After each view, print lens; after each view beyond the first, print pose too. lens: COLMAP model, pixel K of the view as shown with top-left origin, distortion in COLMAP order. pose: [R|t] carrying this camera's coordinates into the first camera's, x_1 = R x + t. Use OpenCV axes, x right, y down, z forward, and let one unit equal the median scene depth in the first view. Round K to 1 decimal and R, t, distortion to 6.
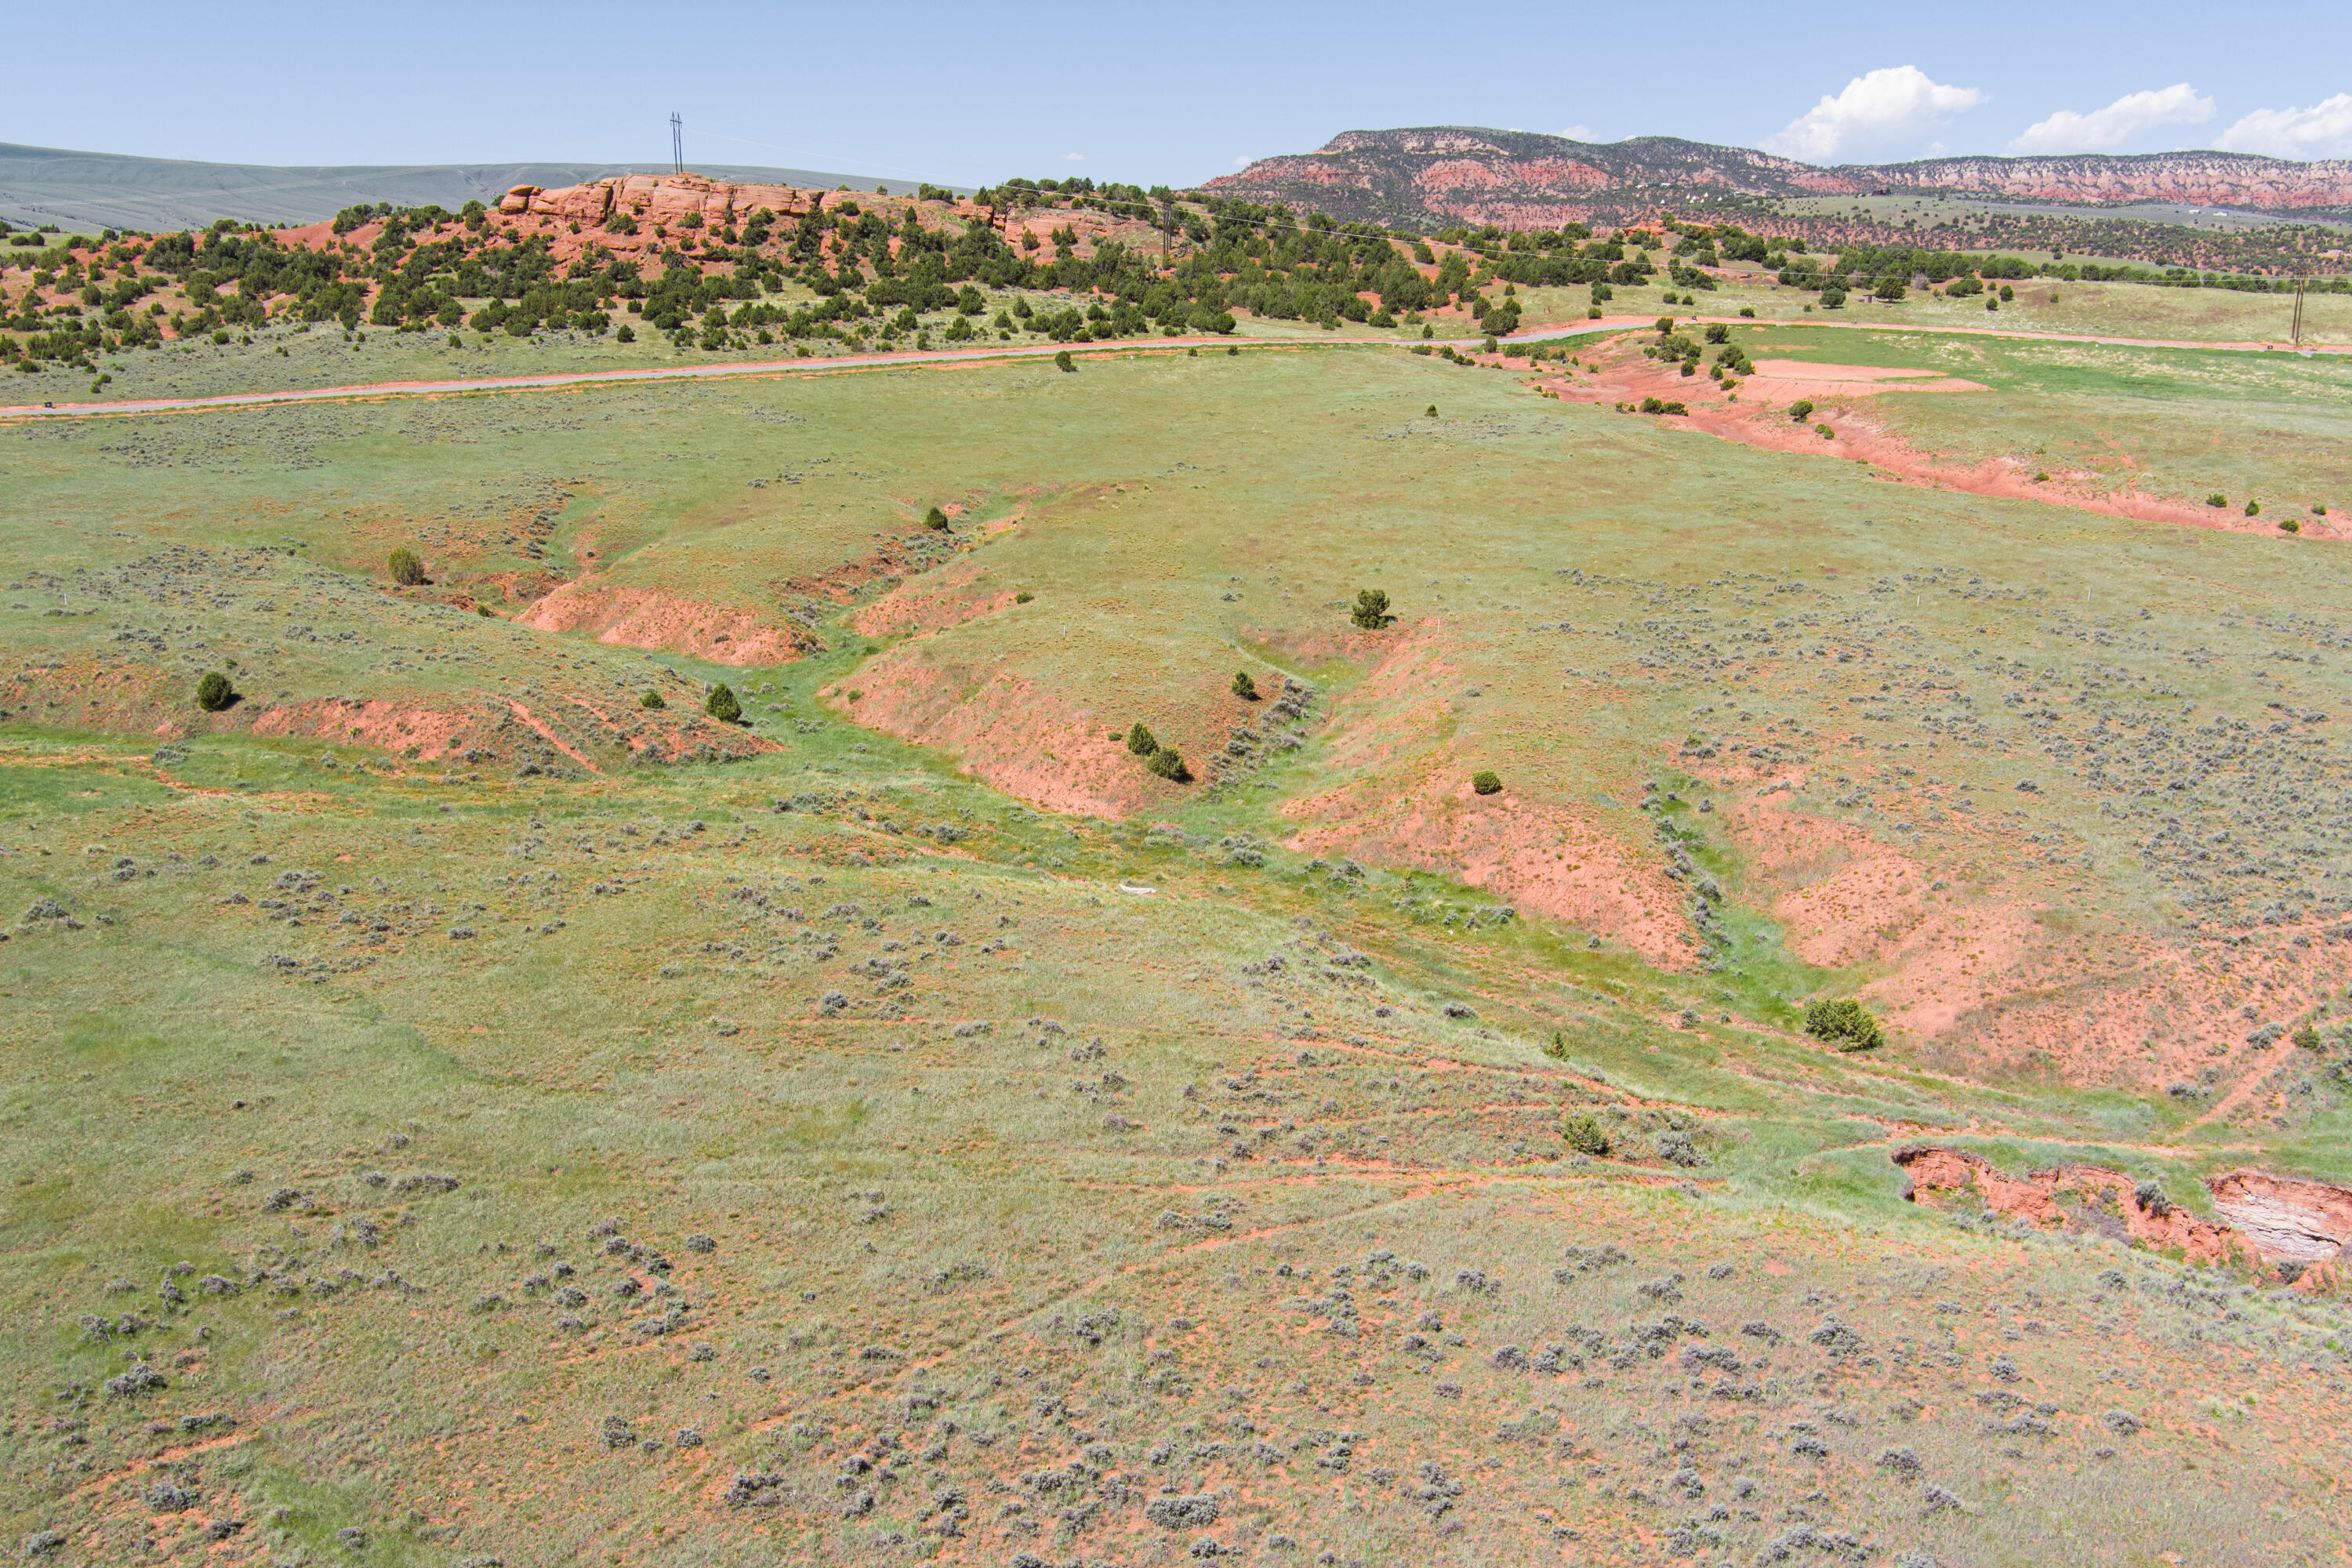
lens RADIAL K [[1915.2, 0, 1181.6], [0, 1915.2, 786.8], [0, 0, 1]] dist [-0.082034, 0.042669]
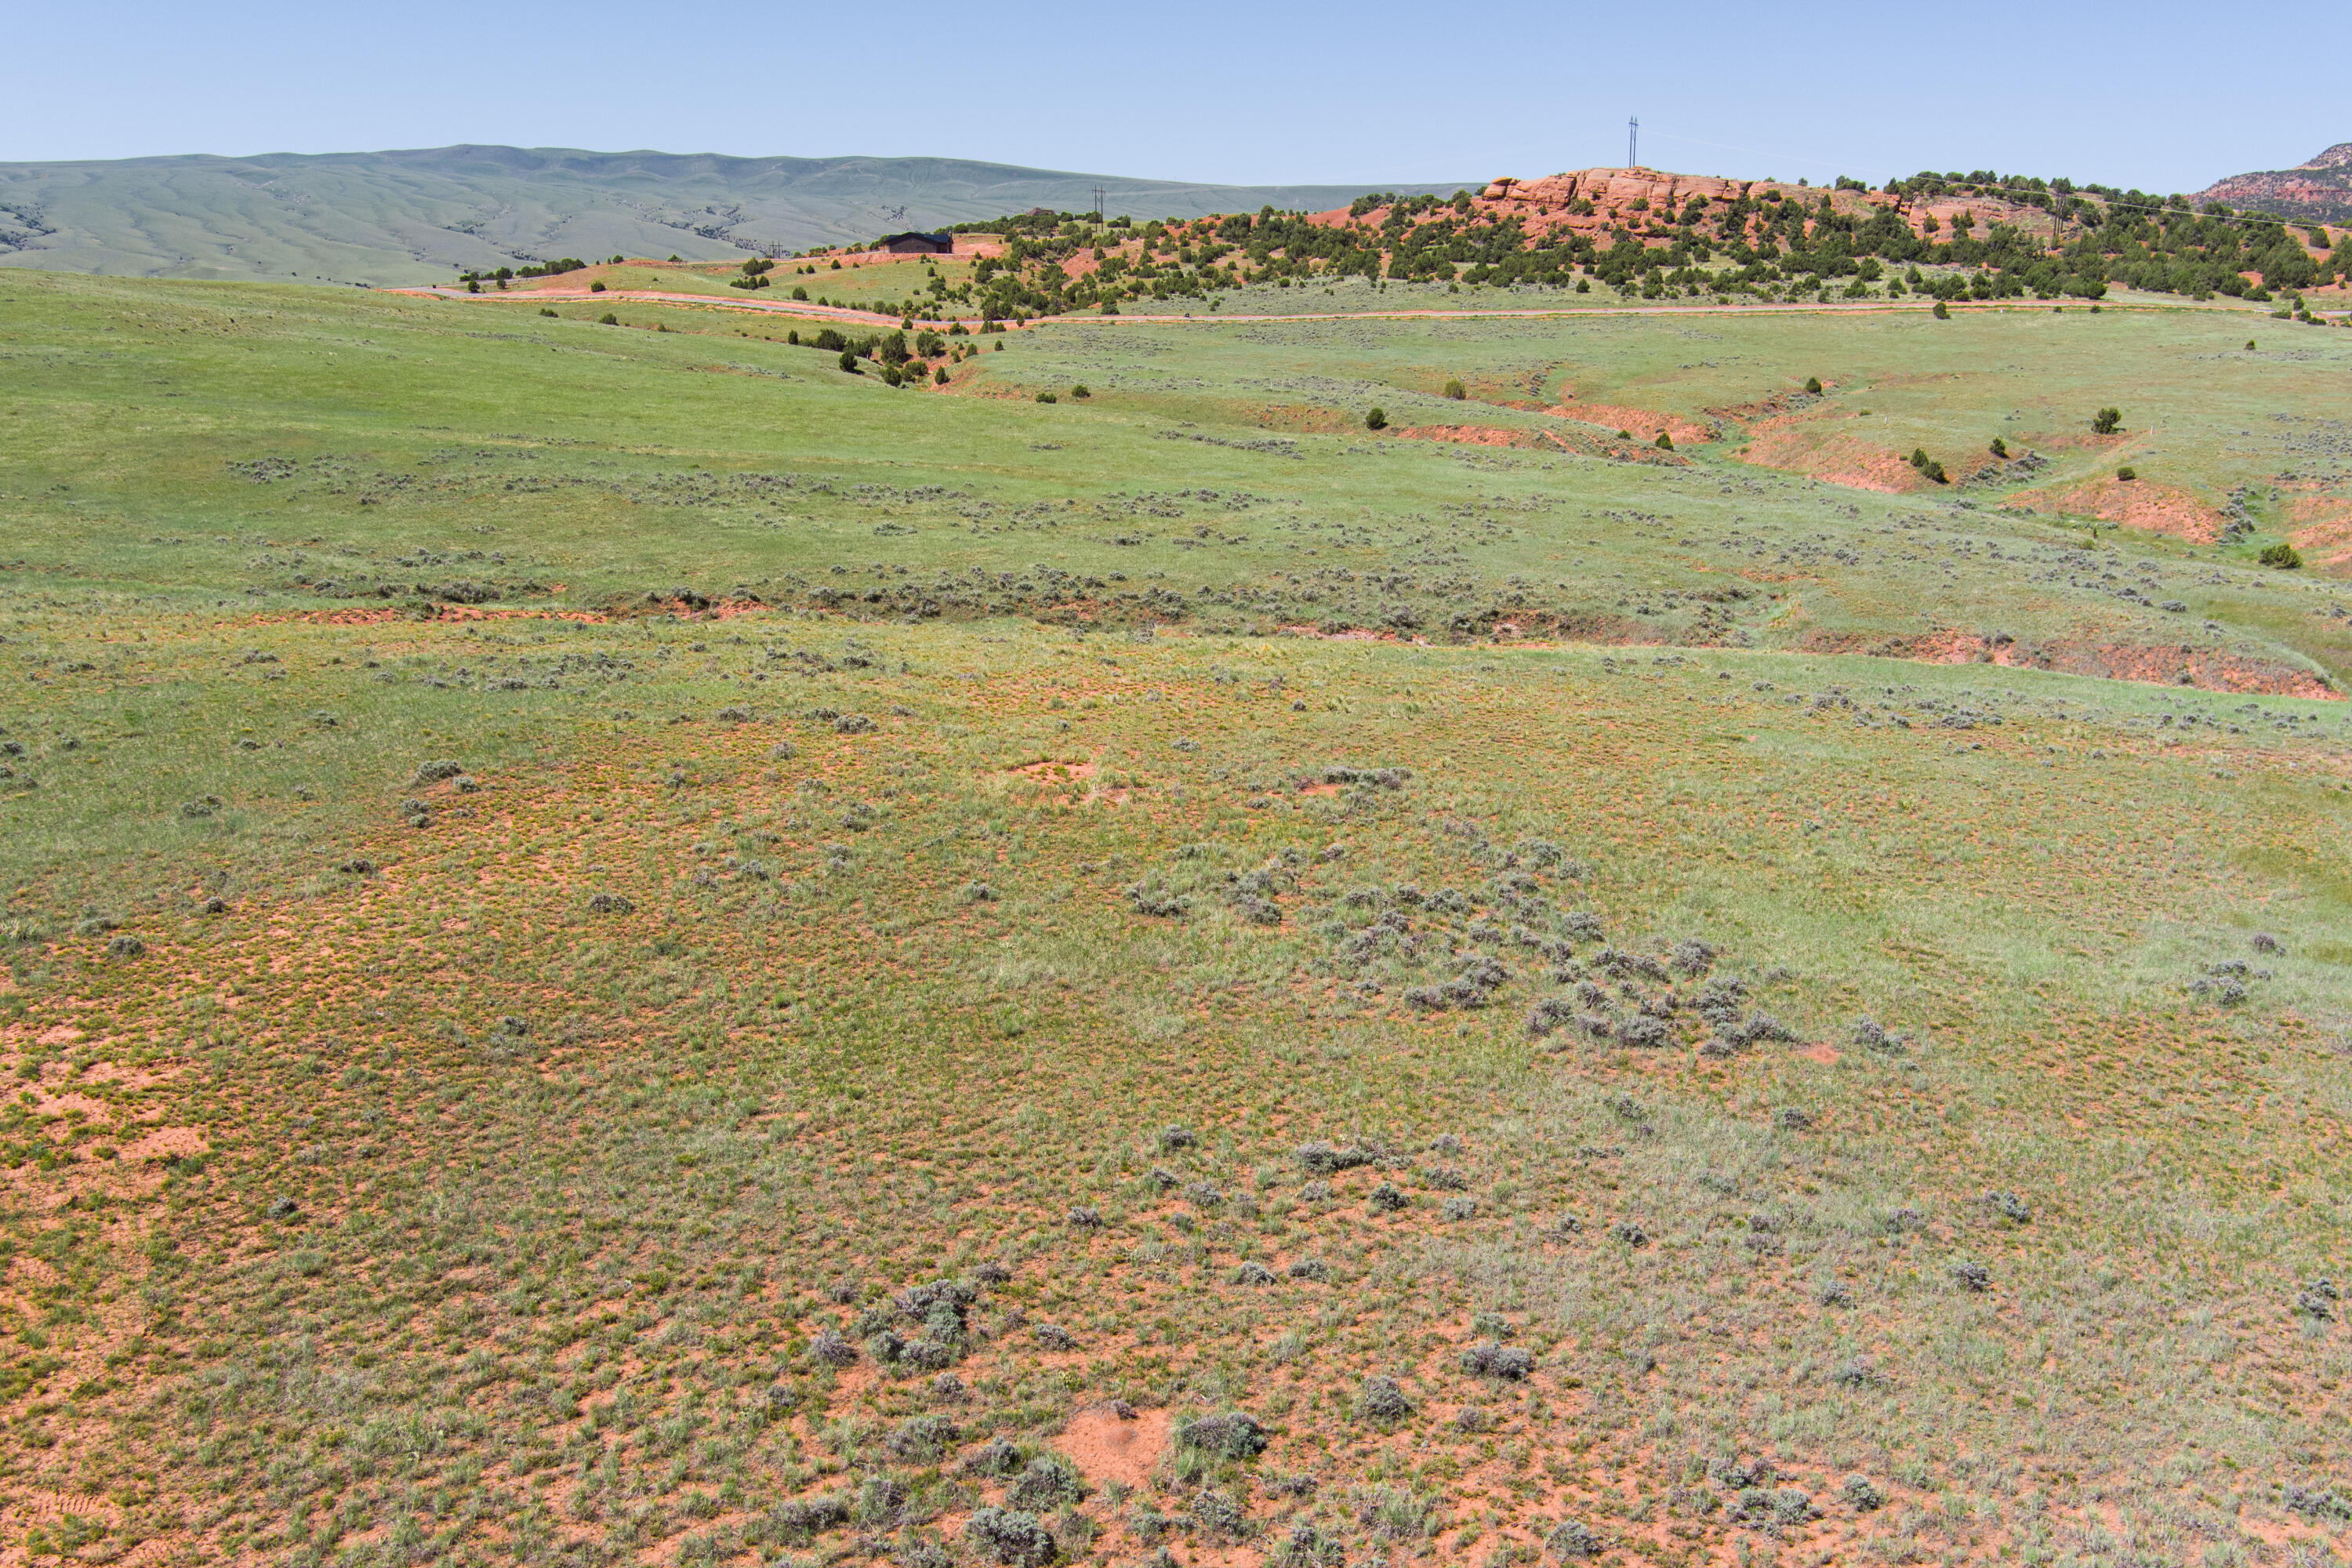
lens RADIAL K [[1915.2, 0, 1170.3], [0, 1915.2, 770.2], [0, 0, 1]] dist [-0.082034, 0.042669]
pose [[0.894560, 0.112666, -0.432514, 0.039108], [-0.120822, 0.992636, 0.008679, 0.087859], [0.430307, 0.044494, 0.901586, -0.211558]]
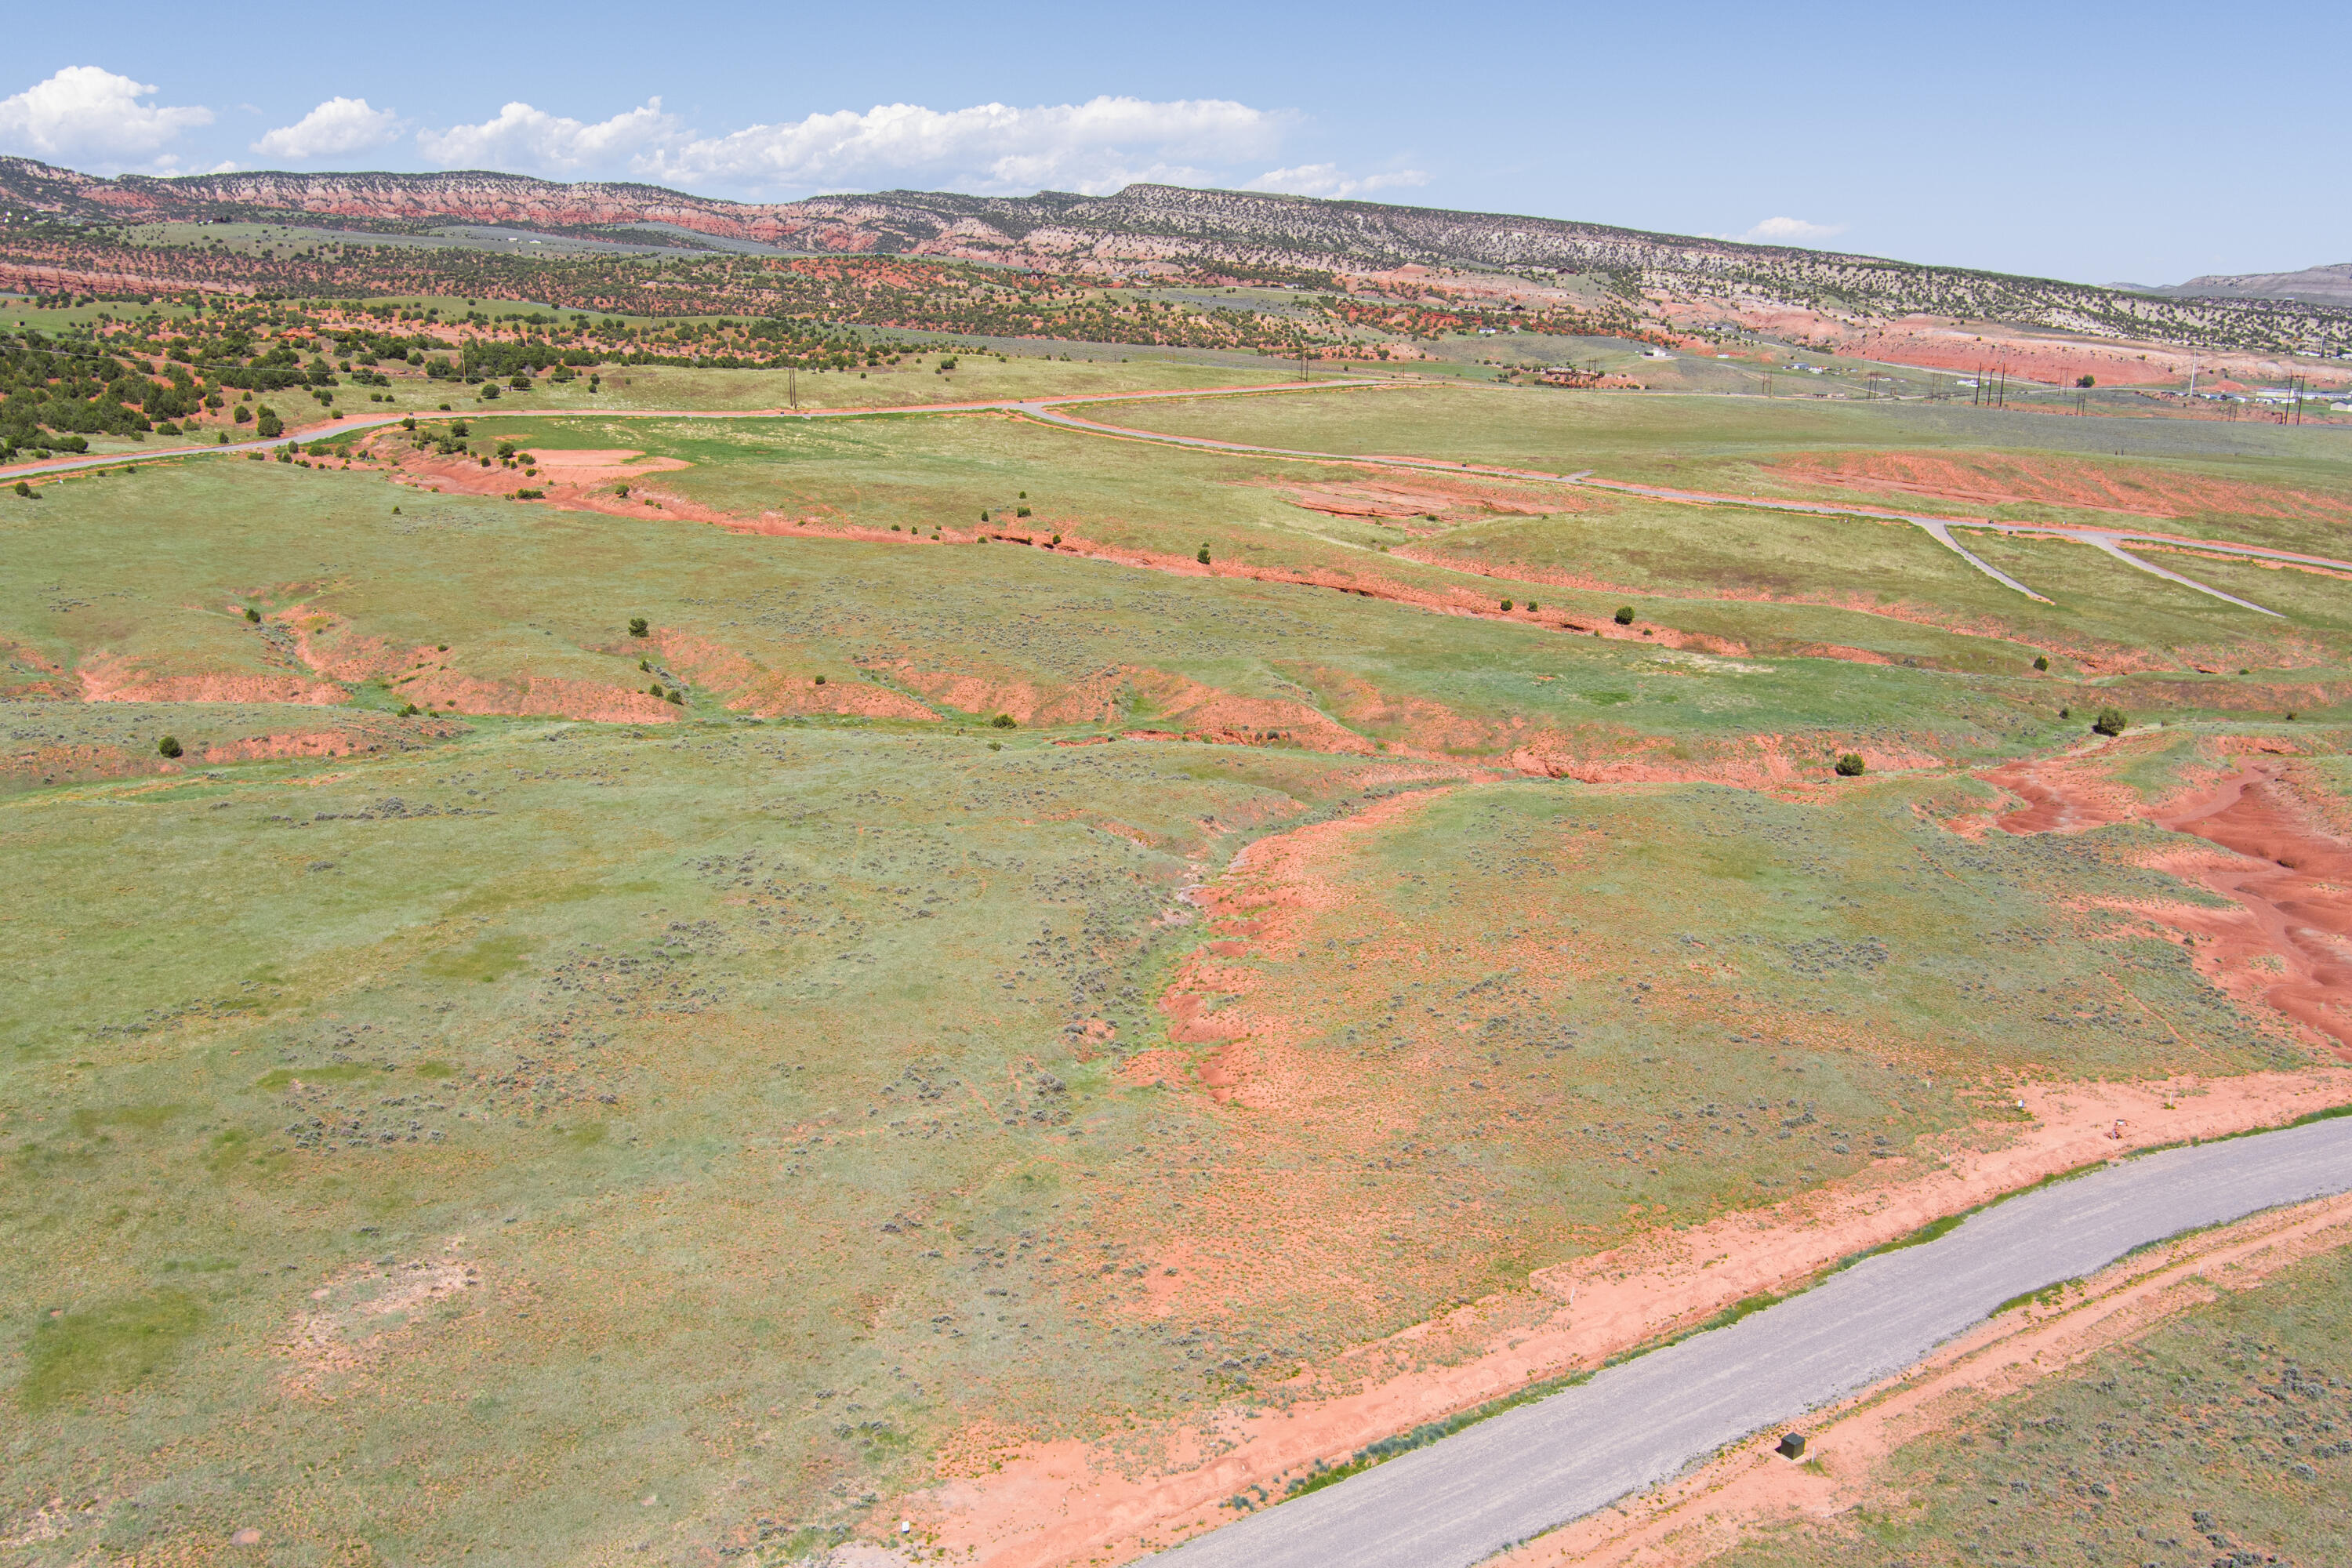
lens RADIAL K [[1915.2, 0, 1180.2], [0, 1915.2, 787.9], [0, 0, 1]] dist [-0.082034, 0.042669]
pose [[0.668516, -0.182795, 0.720883, -0.359210], [0.181389, 0.980126, 0.080319, 0.005665], [-0.721238, 0.077066, 0.688387, -0.284739]]
